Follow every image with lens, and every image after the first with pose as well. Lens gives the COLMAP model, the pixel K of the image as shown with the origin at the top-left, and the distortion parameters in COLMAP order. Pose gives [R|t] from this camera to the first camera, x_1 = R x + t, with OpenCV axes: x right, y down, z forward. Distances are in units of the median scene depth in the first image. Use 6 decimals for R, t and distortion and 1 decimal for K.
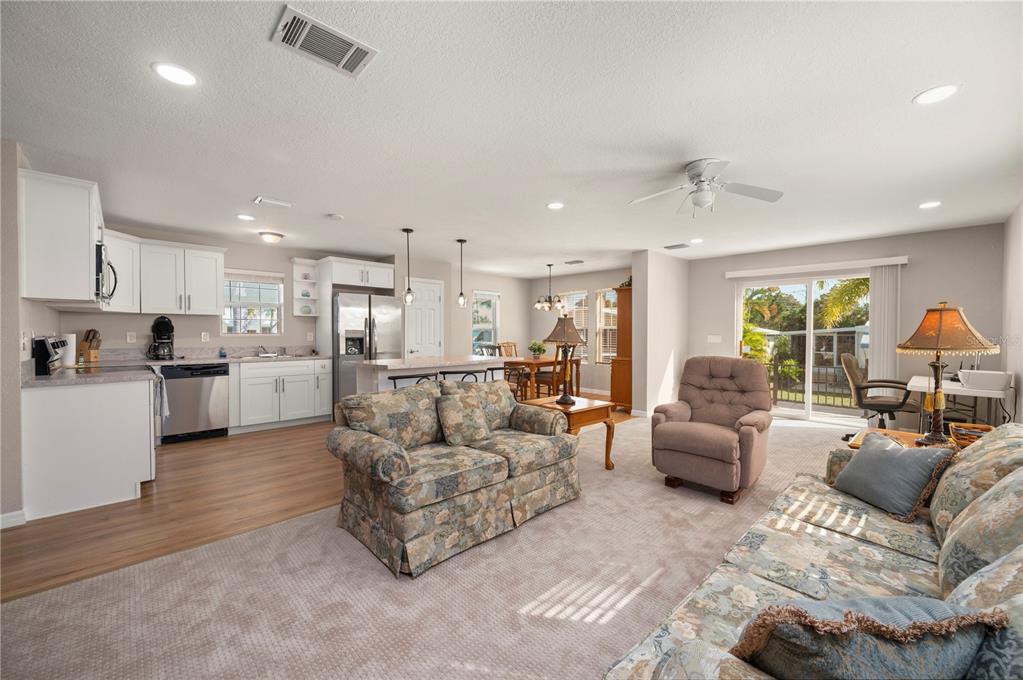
lens RADIAL K [[403.4, 0, 512.3], [0, 403.4, 337.4], [0, 0, 1]] dist [0.000321, 0.000134]
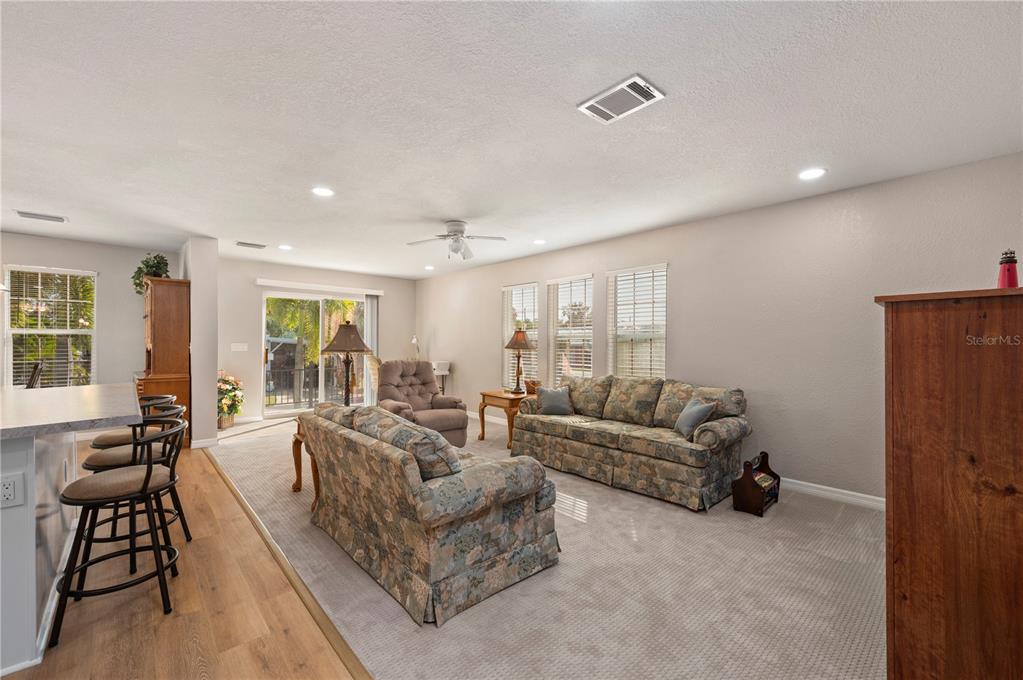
lens RADIAL K [[422.0, 0, 515.2], [0, 422.0, 340.1], [0, 0, 1]] dist [0.000655, 0.000068]
pose [[0.035145, 0.003063, 0.999378, -0.558462], [0.008709, 0.999956, -0.003371, -0.005618], [-0.999344, 0.008822, 0.035117, 0.415626]]
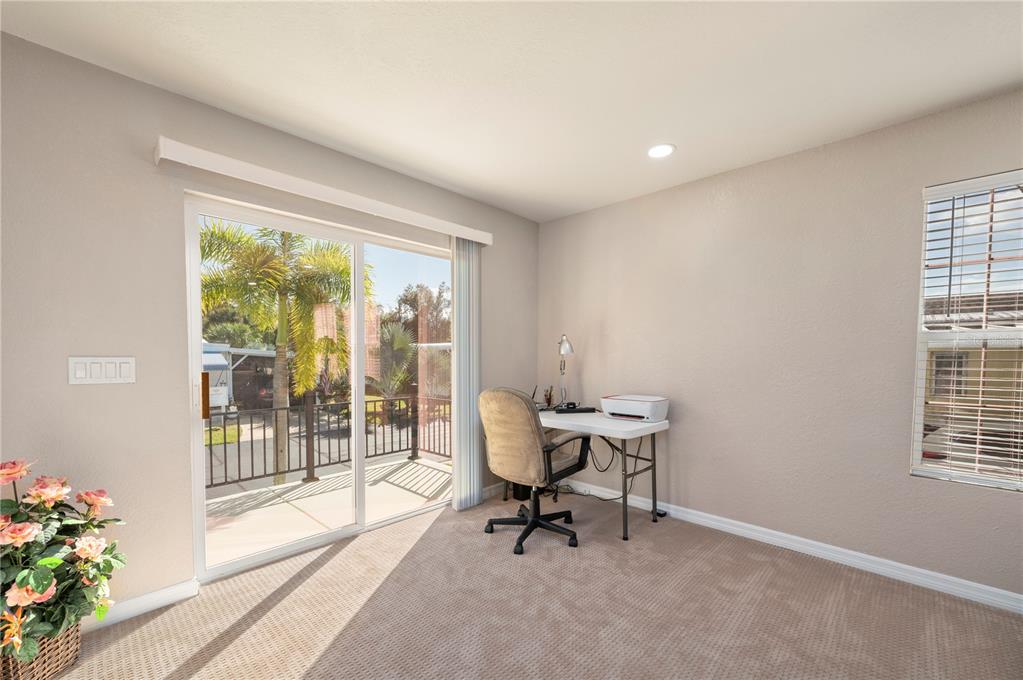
lens RADIAL K [[412.8, 0, 512.9], [0, 412.8, 368.1], [0, 0, 1]] dist [0.000139, 0.000046]
pose [[-0.033212, -0.038407, 0.998710, 0.260391], [0.013771, 0.999149, 0.038882, -0.006472], [-0.999353, 0.015045, -0.032654, 0.912332]]
